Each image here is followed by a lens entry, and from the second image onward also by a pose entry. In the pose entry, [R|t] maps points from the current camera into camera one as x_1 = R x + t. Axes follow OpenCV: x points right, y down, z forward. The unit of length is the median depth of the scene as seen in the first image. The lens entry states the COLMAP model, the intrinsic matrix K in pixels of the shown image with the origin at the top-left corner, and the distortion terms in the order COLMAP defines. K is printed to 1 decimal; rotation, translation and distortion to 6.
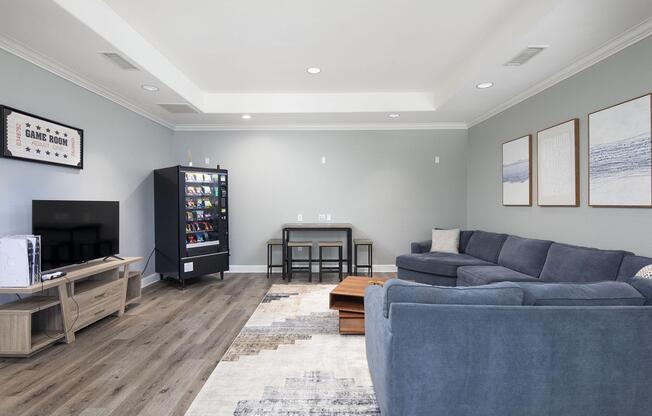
lens RADIAL K [[313.8, 0, 325.9], [0, 313.8, 205.8], [0, 0, 1]] dist [0.002256, -0.000618]
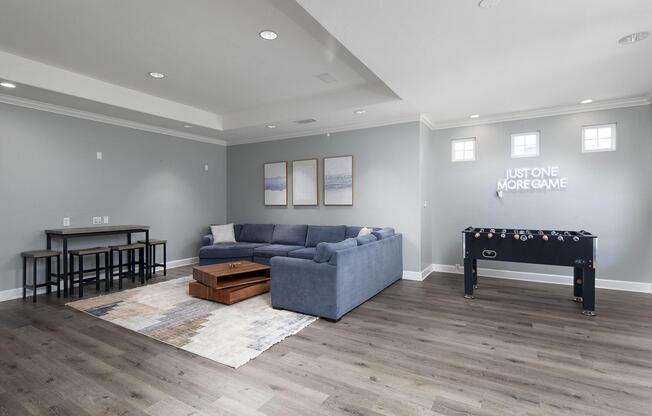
lens RADIAL K [[313.8, 0, 327.2], [0, 313.8, 205.8], [0, 0, 1]] dist [0.002256, -0.000618]
pose [[0.509072, -0.006140, 0.860702, -0.638339], [0.009112, 0.999957, 0.001743, 0.001228], [-0.860675, 0.006956, 0.509107, -0.006598]]
